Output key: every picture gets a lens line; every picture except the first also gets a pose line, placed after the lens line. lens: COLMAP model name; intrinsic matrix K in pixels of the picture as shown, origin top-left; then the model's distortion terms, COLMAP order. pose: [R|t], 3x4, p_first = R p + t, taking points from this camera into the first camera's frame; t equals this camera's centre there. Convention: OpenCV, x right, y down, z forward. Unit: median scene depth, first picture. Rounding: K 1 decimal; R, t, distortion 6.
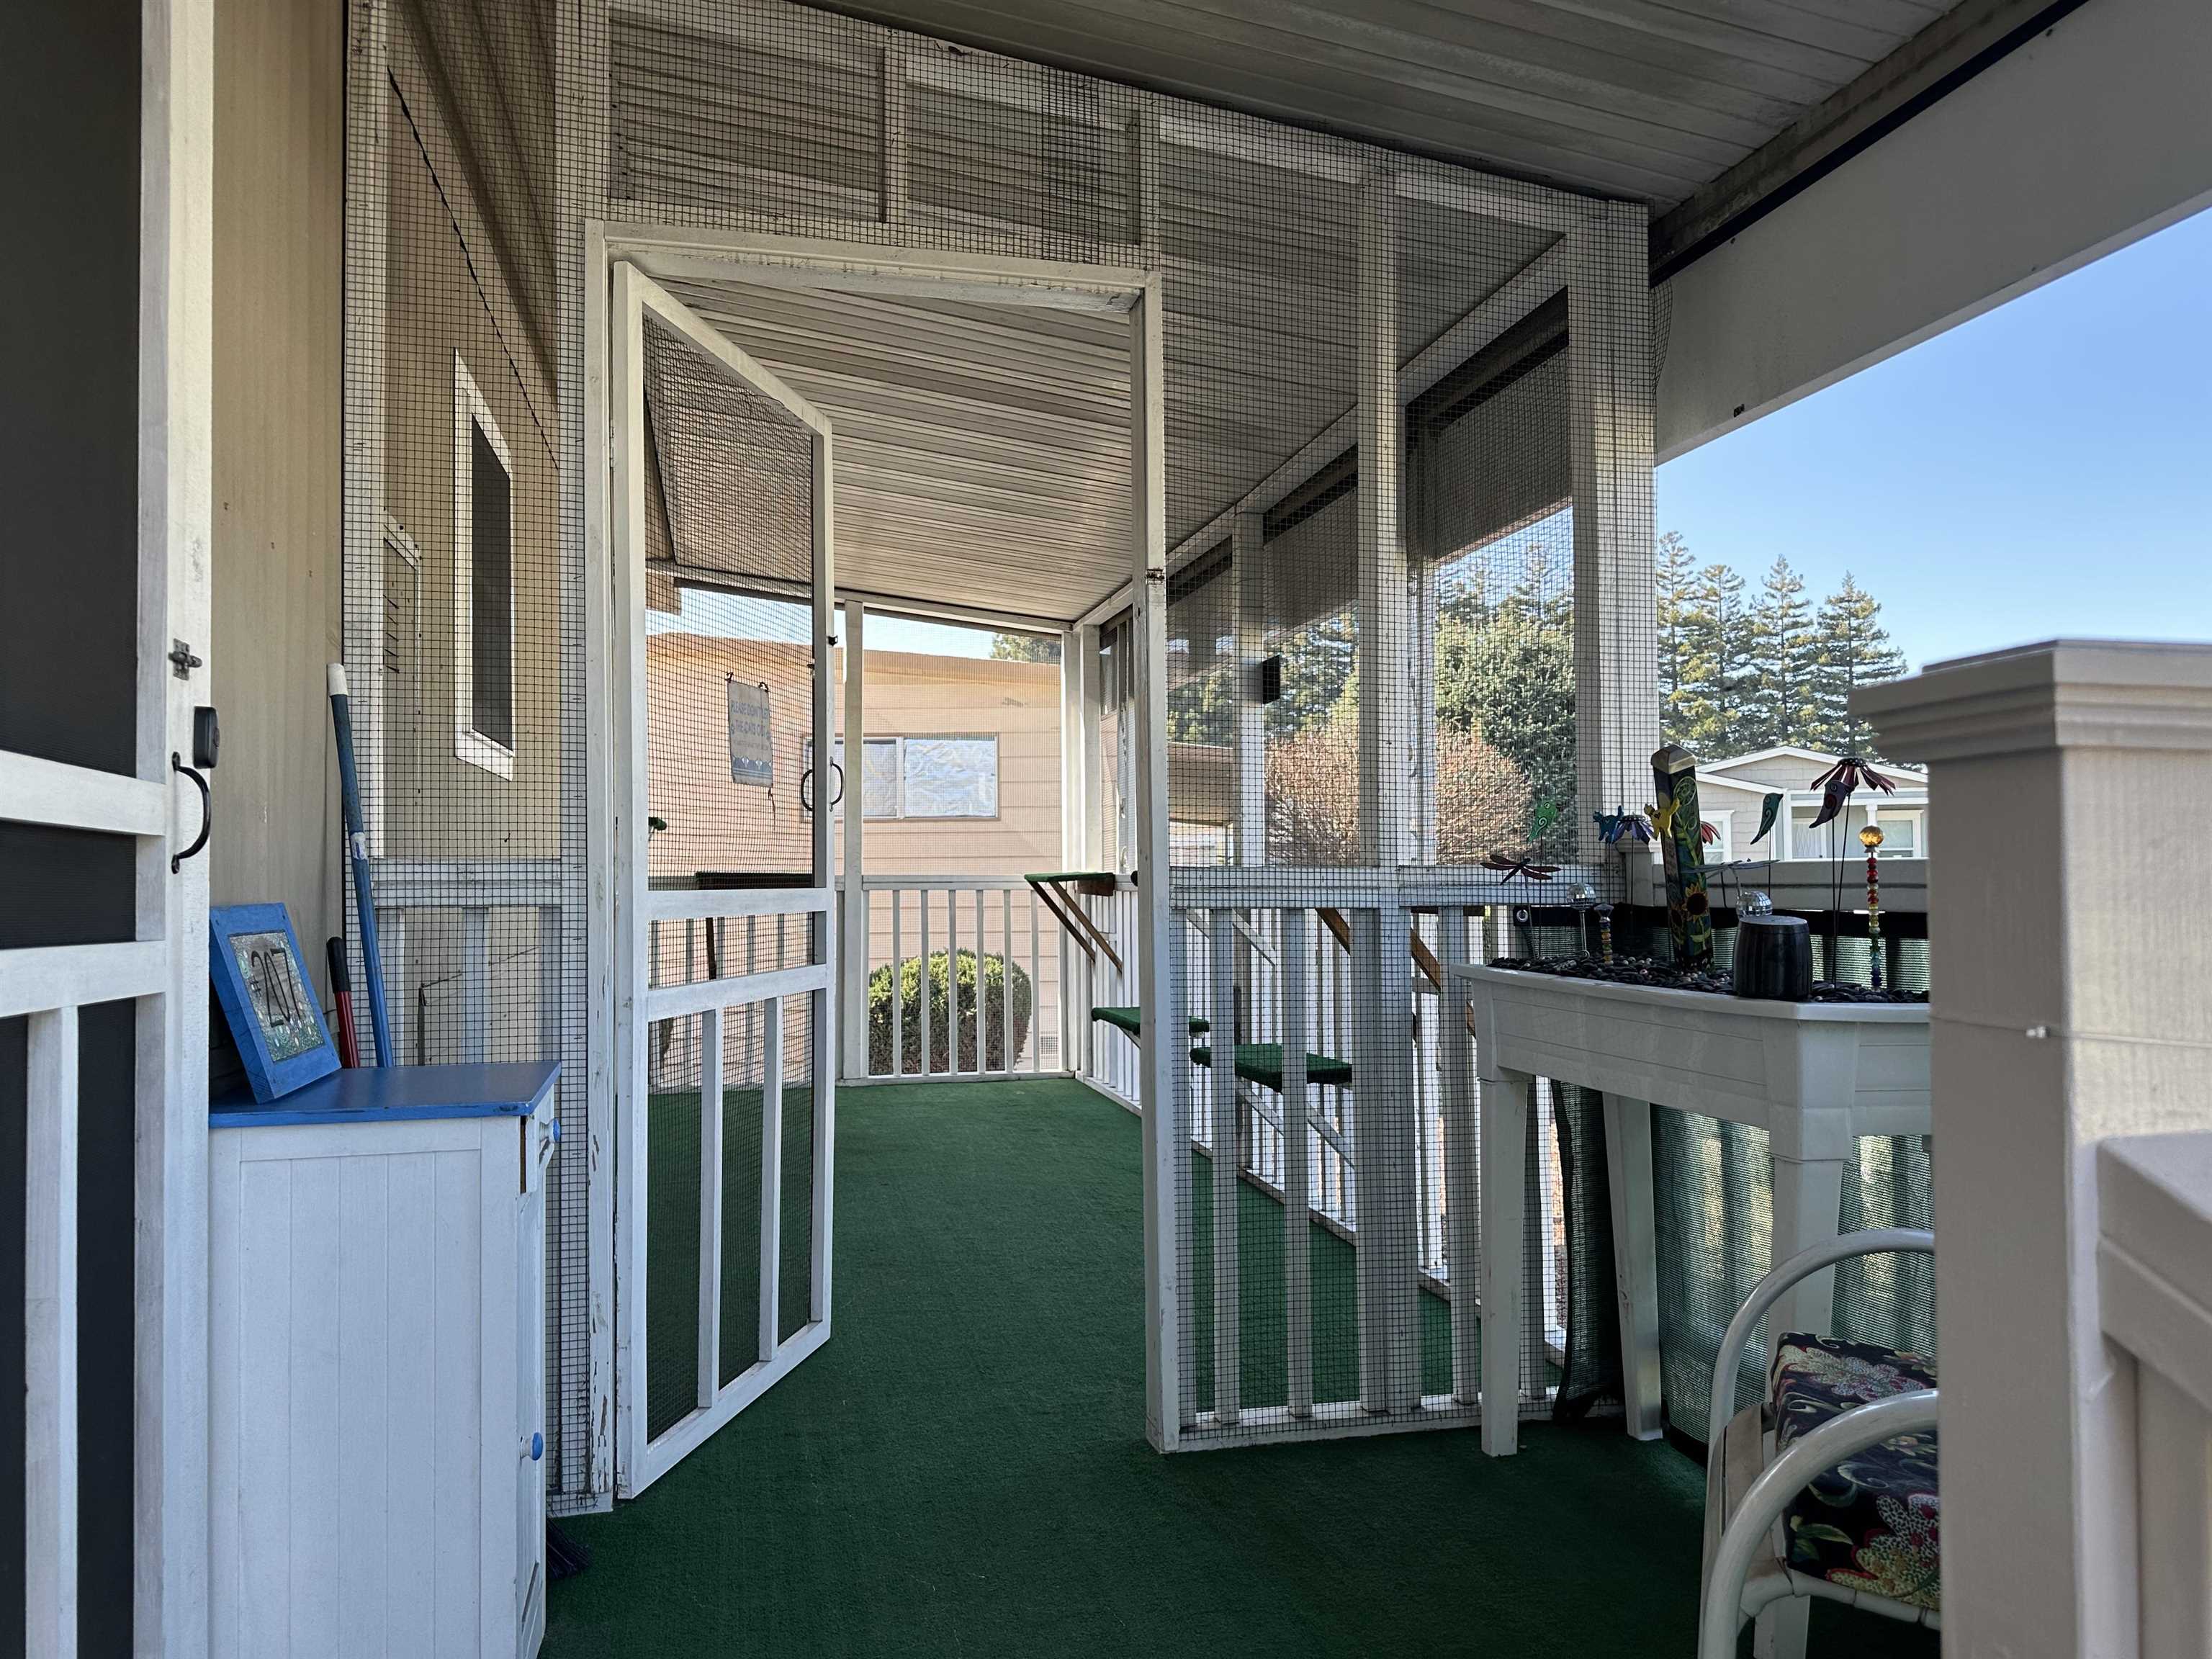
lens RADIAL K [[1531.8, 0, 1138.2], [0, 1531.8, 863.7], [0, 0, 1]] dist [0.181212, -0.152731]
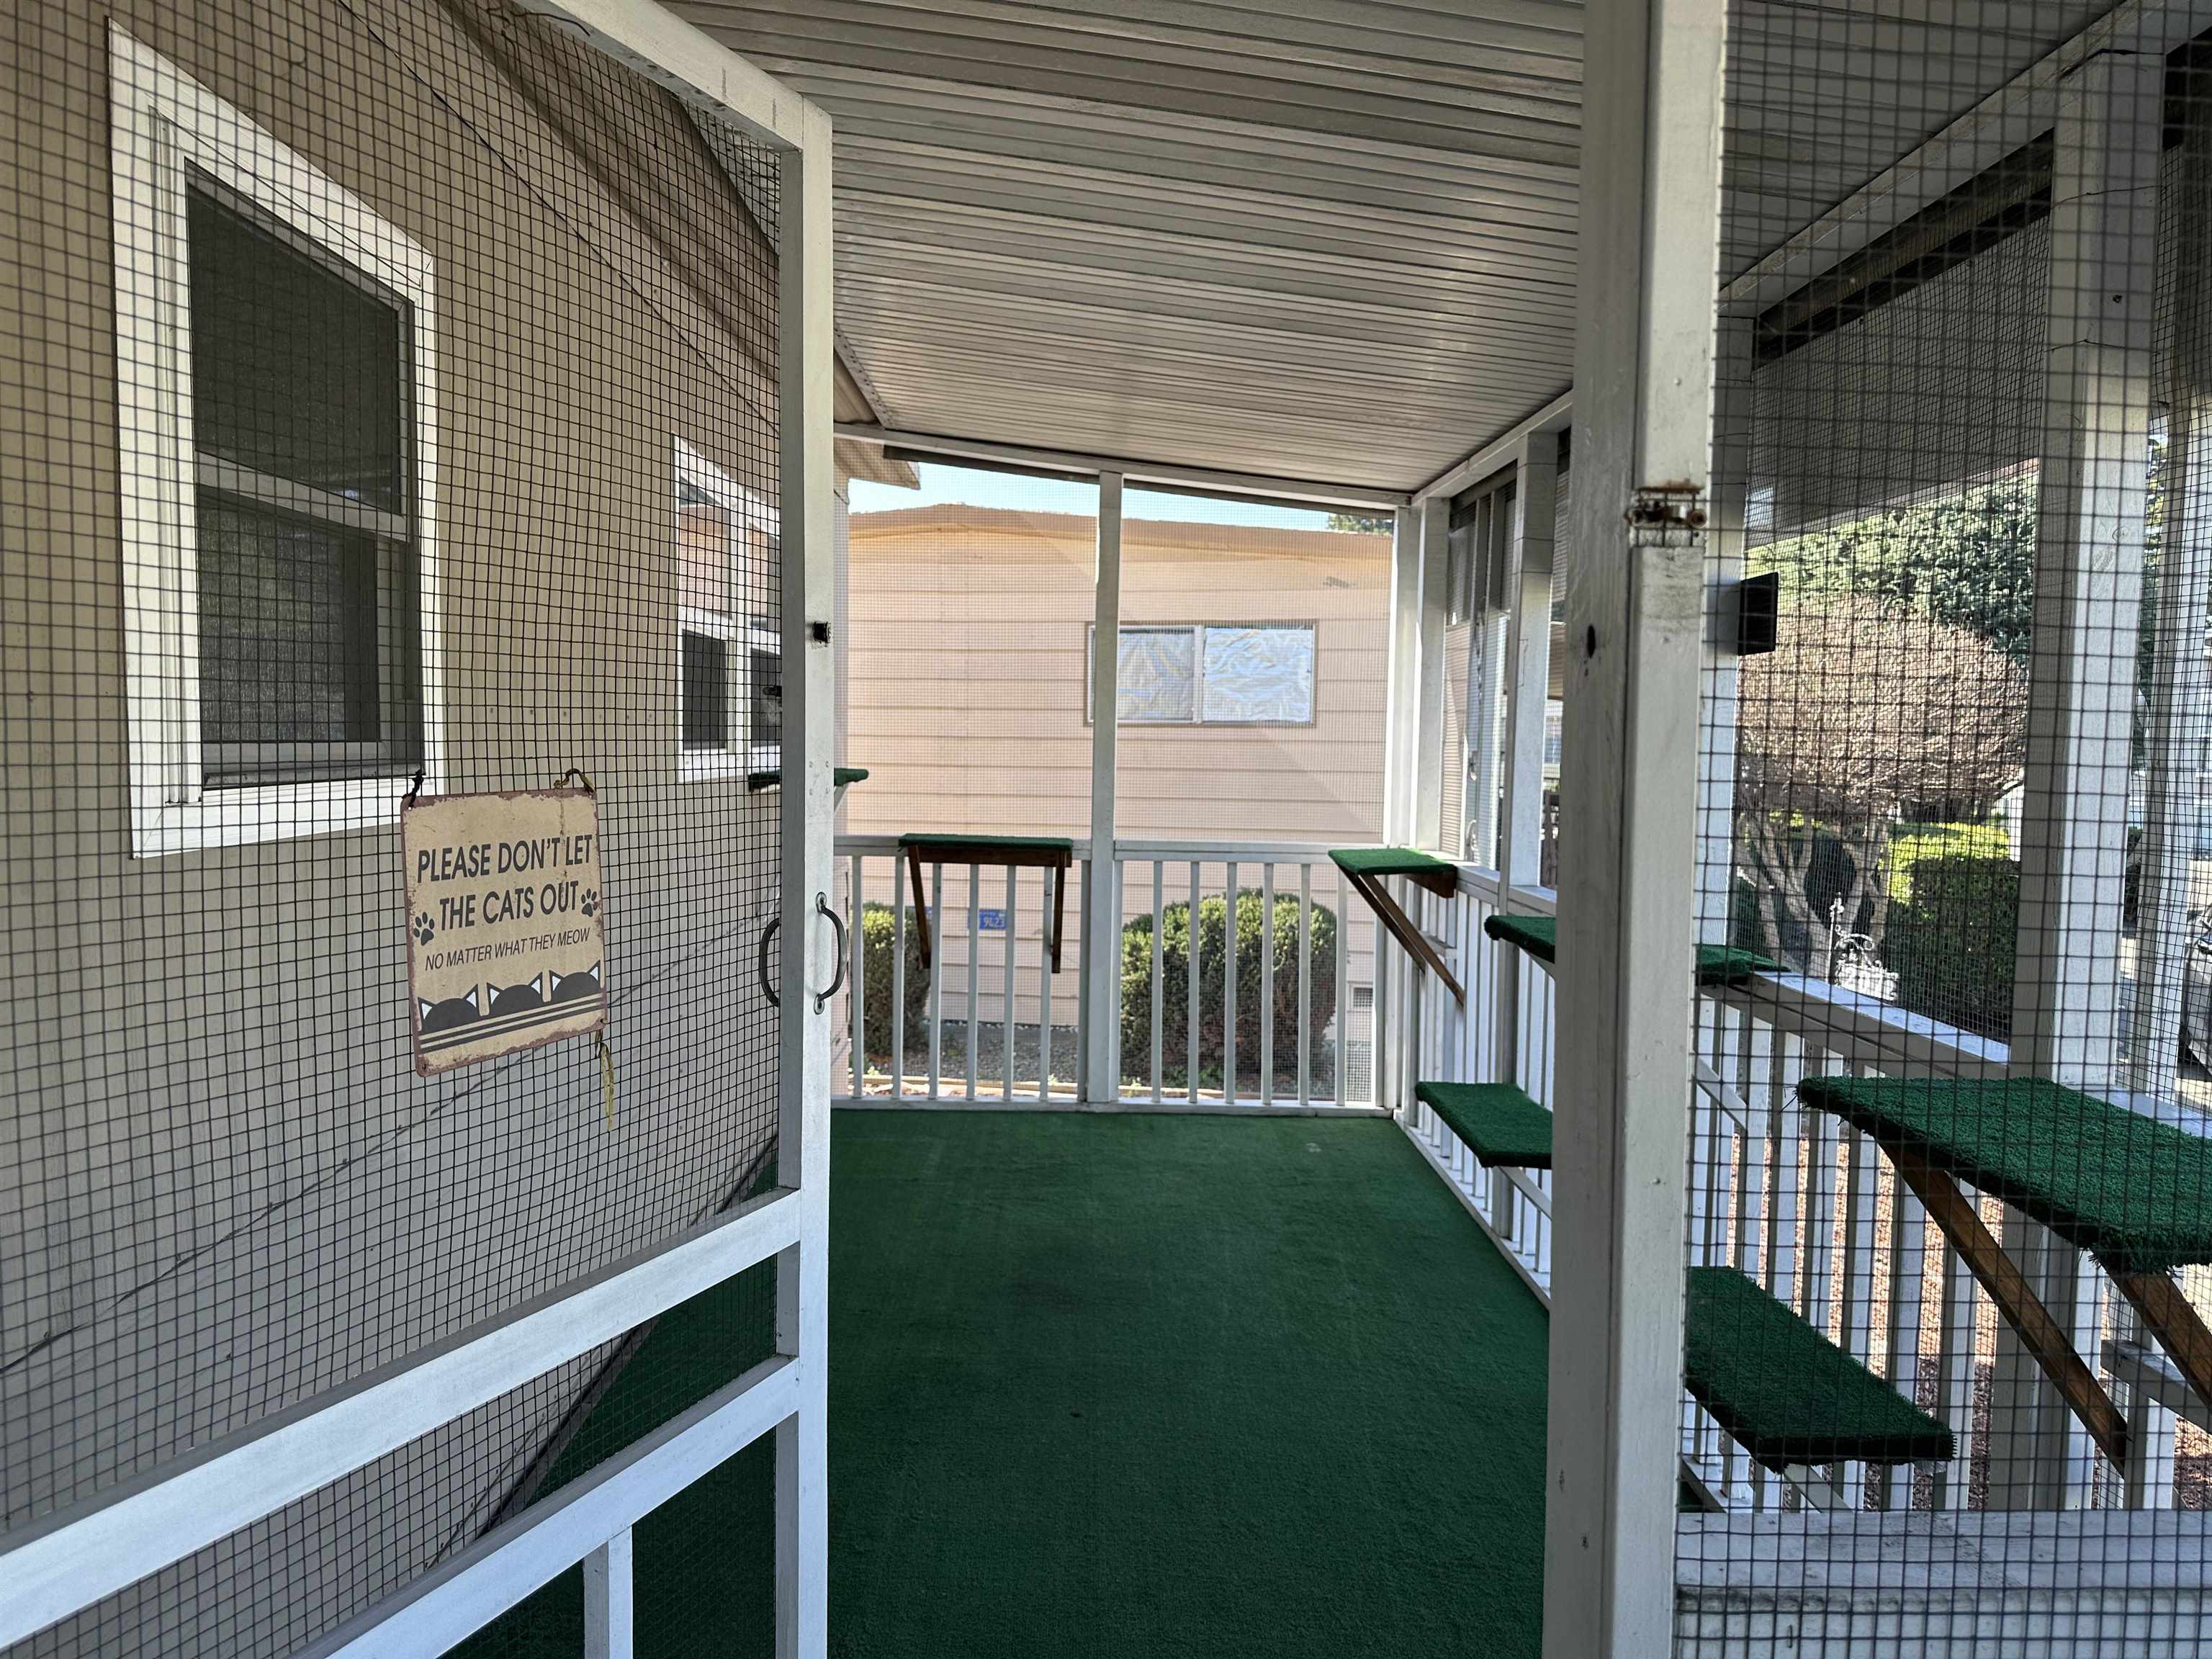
lens RADIAL K [[1552.0, 0, 1130.2], [0, 1552.0, 841.8], [0, 0, 1]] dist [0.102549, -0.164368]
pose [[0.975353, 0.038070, -0.217342, -0.006526], [-0.020249, 0.996290, 0.083641, -0.056225], [0.219719, -0.077179, 0.972505, 0.266358]]
